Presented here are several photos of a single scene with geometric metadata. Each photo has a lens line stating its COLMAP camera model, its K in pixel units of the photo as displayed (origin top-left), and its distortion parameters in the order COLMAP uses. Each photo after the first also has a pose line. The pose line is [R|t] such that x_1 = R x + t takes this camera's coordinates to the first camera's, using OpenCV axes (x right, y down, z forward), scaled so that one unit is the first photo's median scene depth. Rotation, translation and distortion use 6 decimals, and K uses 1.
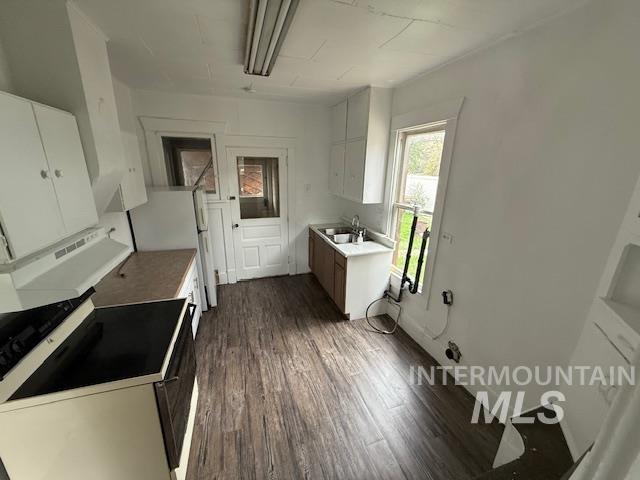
lens RADIAL K [[257.4, 0, 317.8], [0, 257.4, 242.2], [0, 0, 1]] dist [-0.000964, -0.000094]
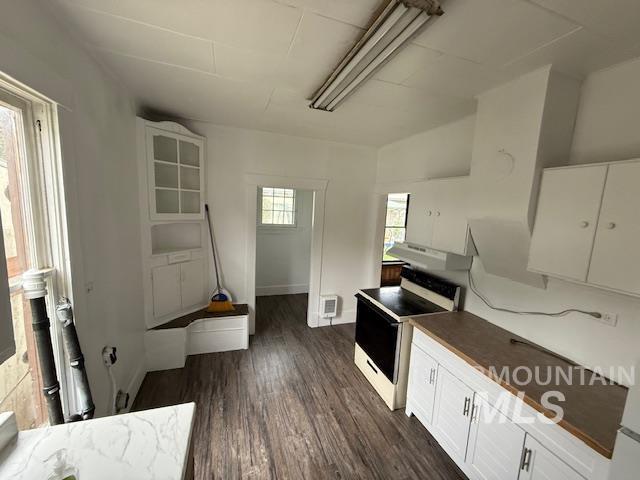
lens RADIAL K [[257.4, 0, 320.0], [0, 257.4, 239.8], [0, 0, 1]] dist [-0.000964, -0.000094]
pose [[-0.998185, -0.049643, -0.034083, -0.083334], [-0.059263, 0.910214, 0.409876, -0.466584], [0.010676, 0.411152, -0.911504, 1.598987]]
